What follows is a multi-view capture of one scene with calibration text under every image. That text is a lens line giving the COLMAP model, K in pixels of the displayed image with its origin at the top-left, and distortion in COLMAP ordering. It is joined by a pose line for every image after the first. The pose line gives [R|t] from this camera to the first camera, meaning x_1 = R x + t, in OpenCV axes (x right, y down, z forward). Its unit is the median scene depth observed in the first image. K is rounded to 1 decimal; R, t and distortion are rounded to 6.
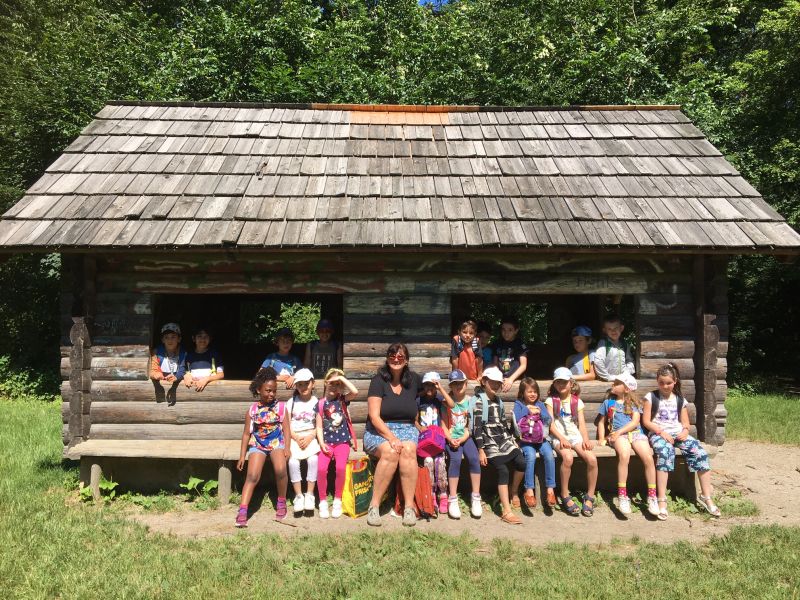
lens RADIAL K [[663.0, 0, 395.6], [0, 663.0, 297.9], [0, 0, 1]] dist [0.076858, -0.114784]
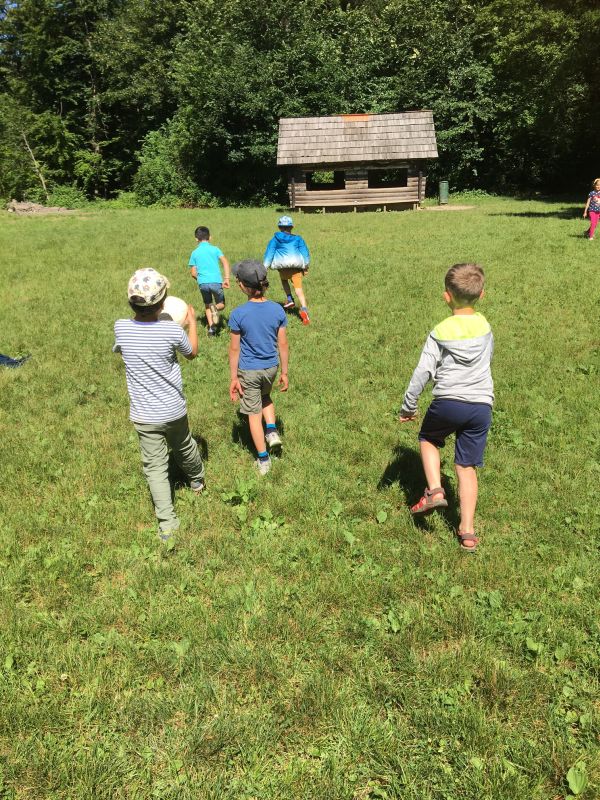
lens RADIAL K [[663.0, 0, 302.1], [0, 663.0, 397.9], [0, 0, 1]] dist [0.076858, -0.114784]
pose [[0.996547, -0.013648, -0.081904, -0.016913], [0.042639, 0.930527, 0.363733, -0.257376], [0.071250, -0.365970, 0.927895, -4.245458]]
